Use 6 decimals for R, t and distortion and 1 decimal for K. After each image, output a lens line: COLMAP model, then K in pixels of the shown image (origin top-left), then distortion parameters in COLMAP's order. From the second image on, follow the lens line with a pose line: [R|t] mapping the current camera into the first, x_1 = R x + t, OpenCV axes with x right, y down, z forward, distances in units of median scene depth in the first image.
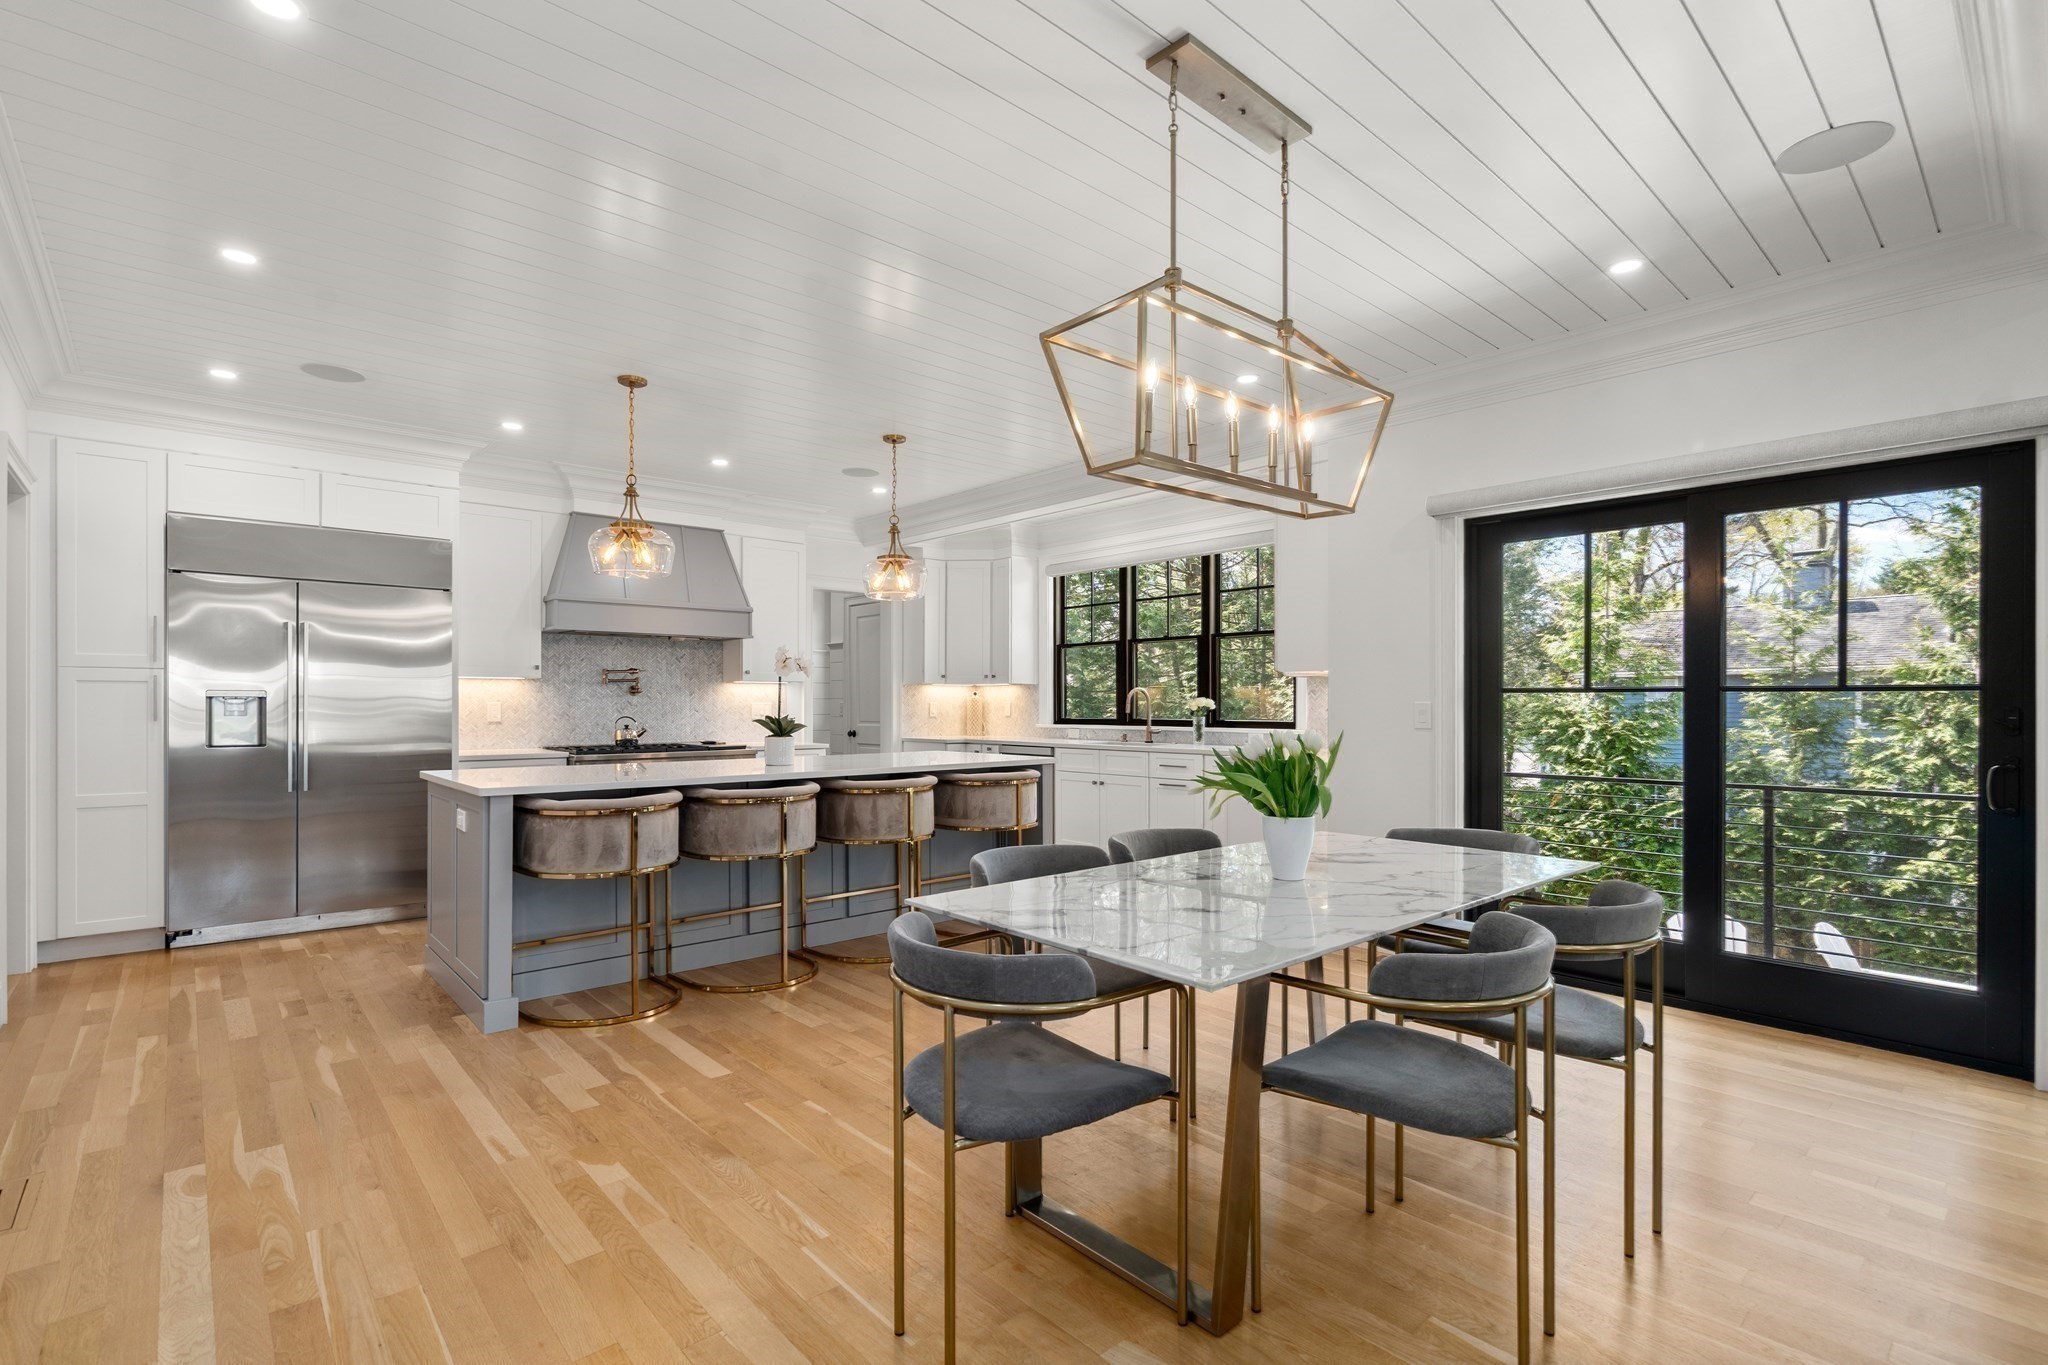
lens RADIAL K [[953.7, 0, 1024.0], [0, 953.7, 707.8], [0, 0, 1]] dist [0.002300, 0.000577]
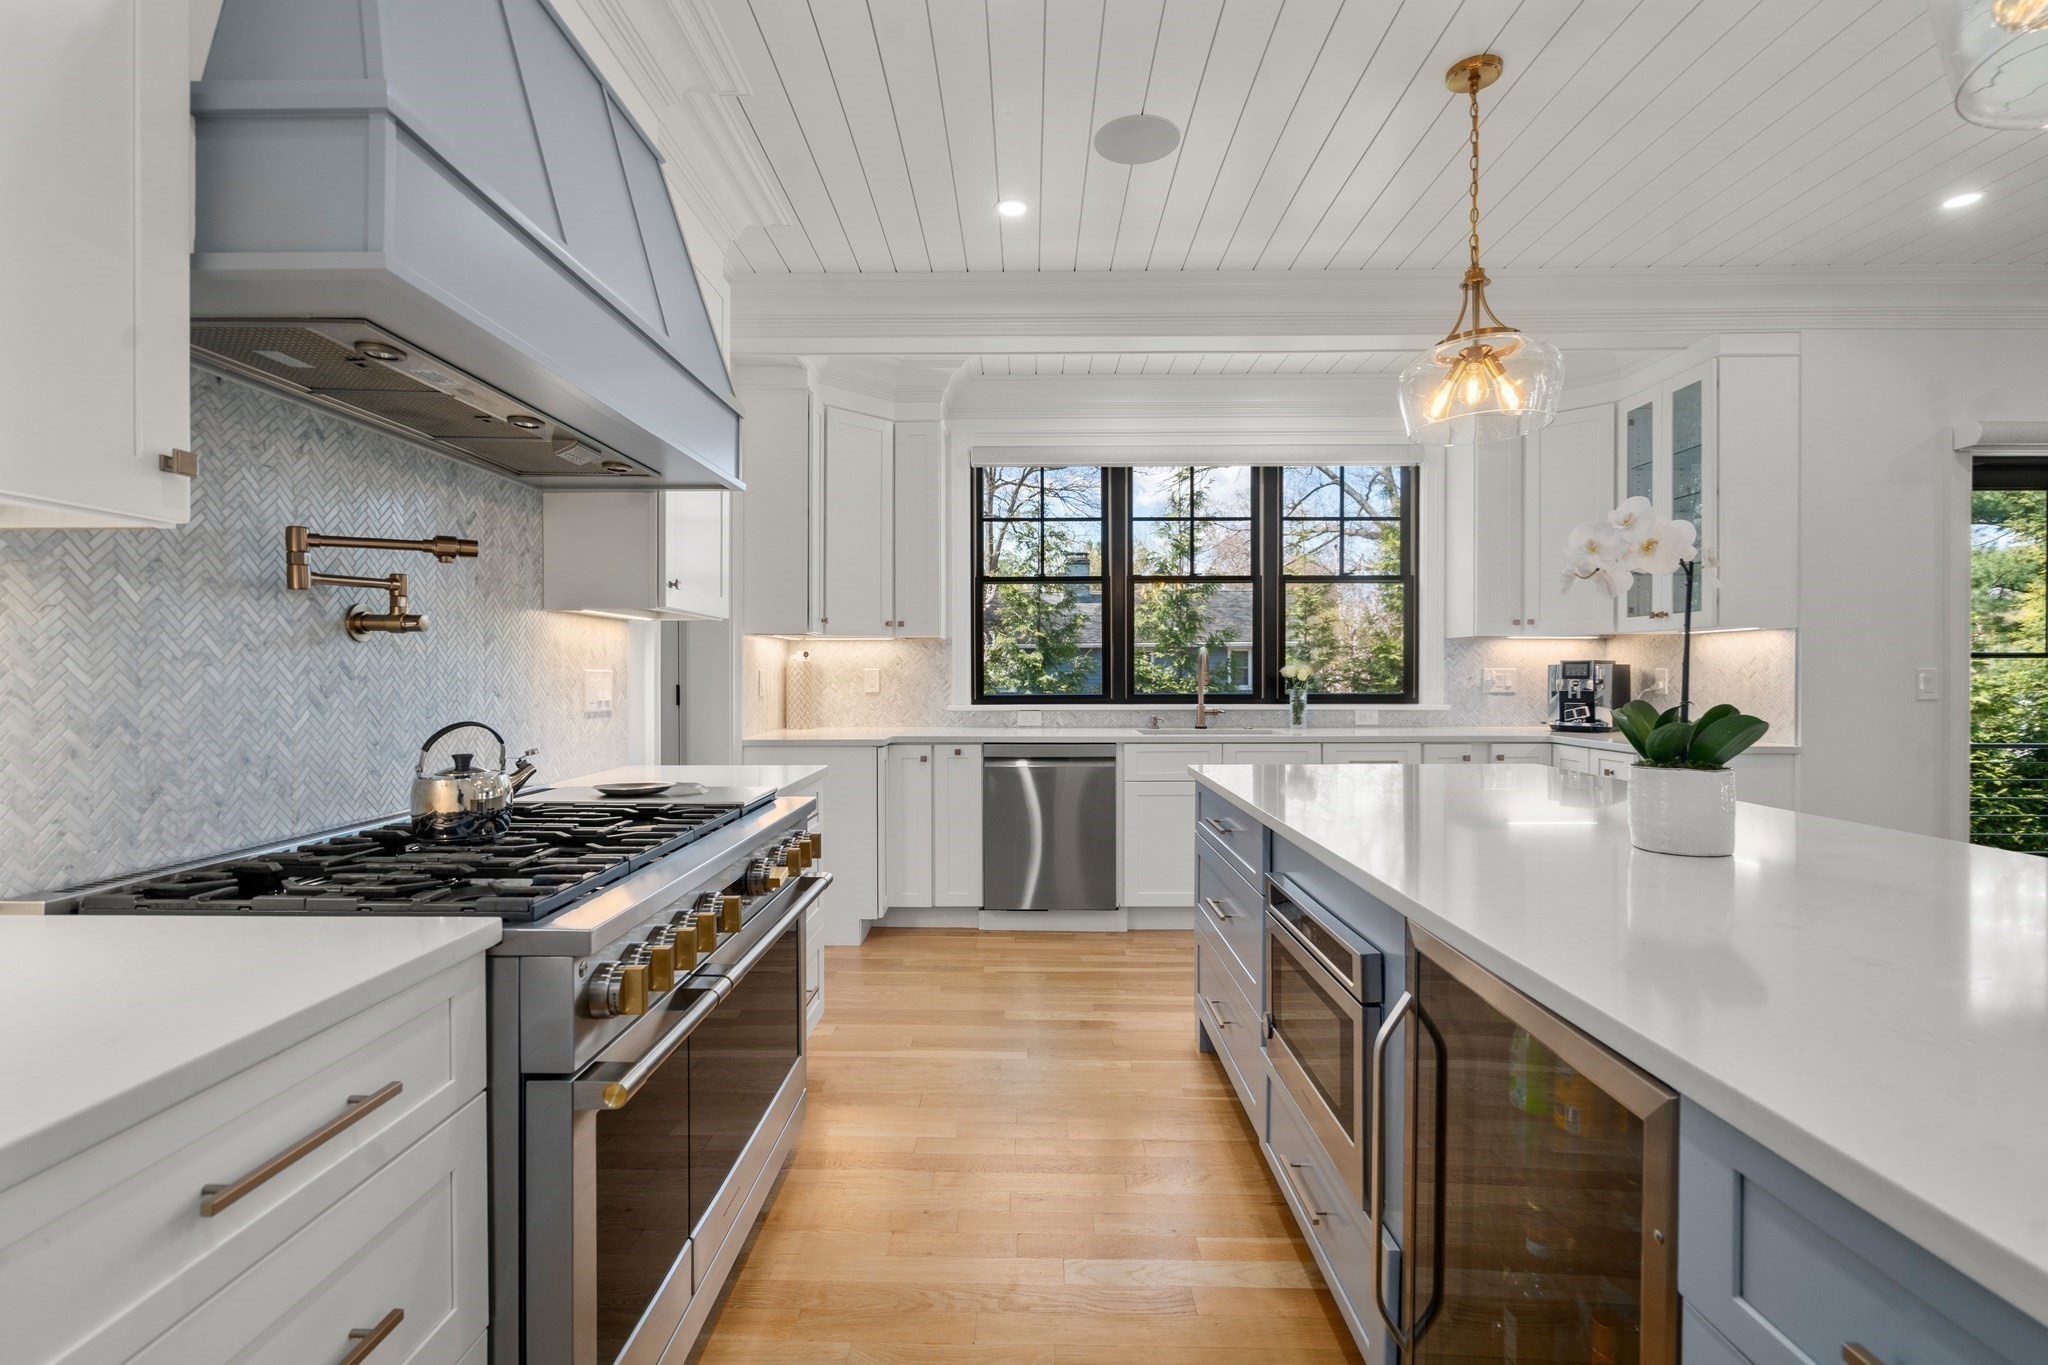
lens RADIAL K [[933.9, 0, 1019.0], [0, 933.9, 679.6], [0, 0, 1]] dist [-0.000285, 0.000126]
pose [[0.676289, -0.007193, 0.736601, -0.454702], [0.003902, 0.999973, 0.006183, -0.002983], [-0.736626, -0.001308, 0.676299, 0.654918]]
